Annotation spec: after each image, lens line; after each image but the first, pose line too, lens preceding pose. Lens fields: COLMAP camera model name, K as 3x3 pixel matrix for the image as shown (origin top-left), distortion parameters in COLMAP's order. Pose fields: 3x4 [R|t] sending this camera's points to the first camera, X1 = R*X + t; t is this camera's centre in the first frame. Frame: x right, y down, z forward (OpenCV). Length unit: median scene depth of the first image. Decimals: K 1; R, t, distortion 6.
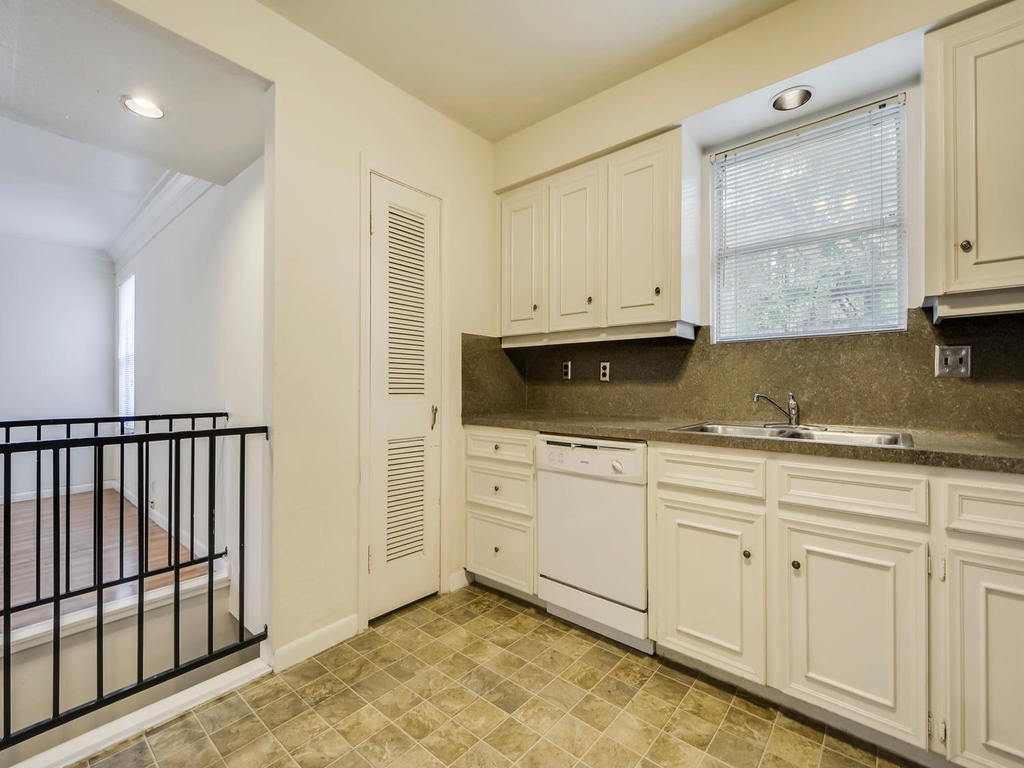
lens RADIAL K [[451.5, 0, 485.3], [0, 451.5, 386.5], [0, 0, 1]] dist [0.043035, -0.015873]
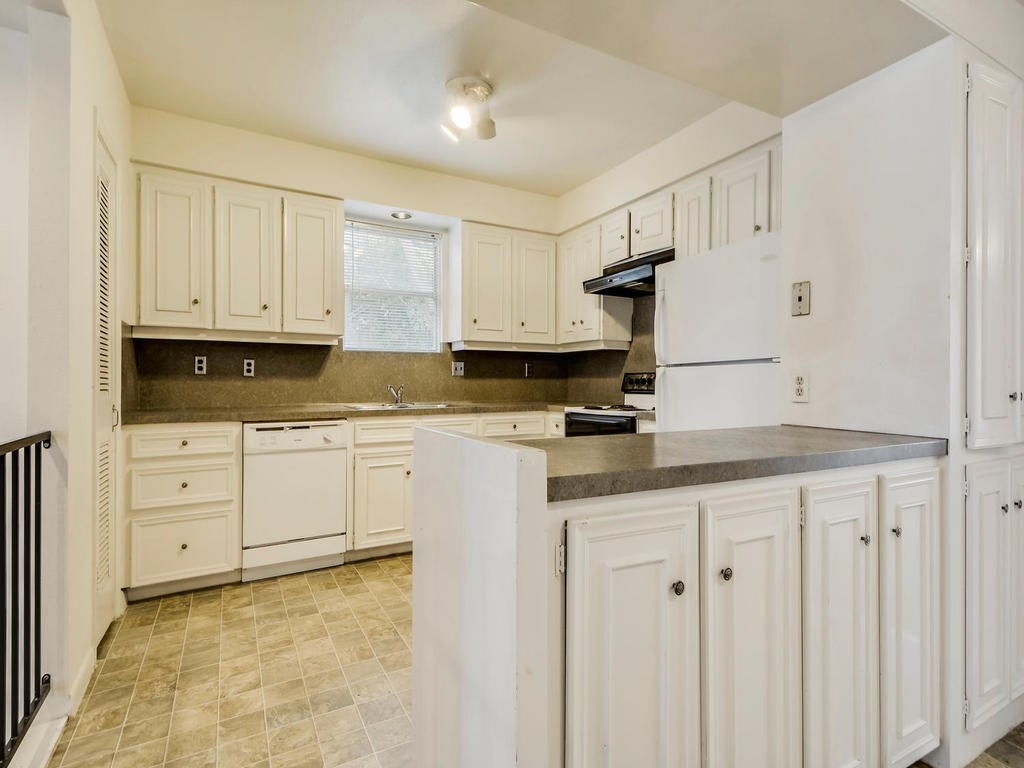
lens RADIAL K [[538.8, 0, 544.9], [0, 538.8, 380.4], [0, 0, 1]] dist [0.080114, 0.000582]
pose [[0.306417, -0.002241, 0.951895, -1.014572], [0.001003, 0.999997, 0.002032, -0.005226], [-0.951897, 0.000332, 0.306419, -0.140850]]
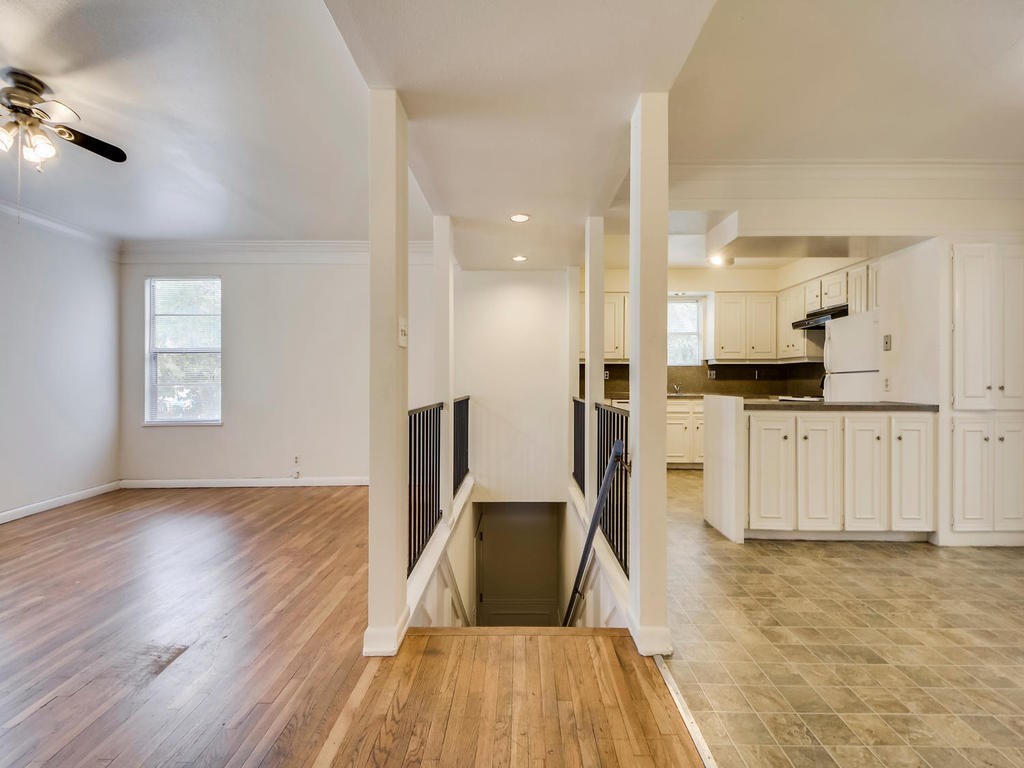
lens RADIAL K [[449.2, 0, 515.2], [0, 449.2, 379.9], [0, 0, 1]] dist [-0.001387, -0.015773]
pose [[0.764377, 0.001453, 0.644768, -2.024453], [0.001672, 0.999990, -0.004236, -0.000431], [-0.644767, 0.004316, 0.764367, -0.606963]]
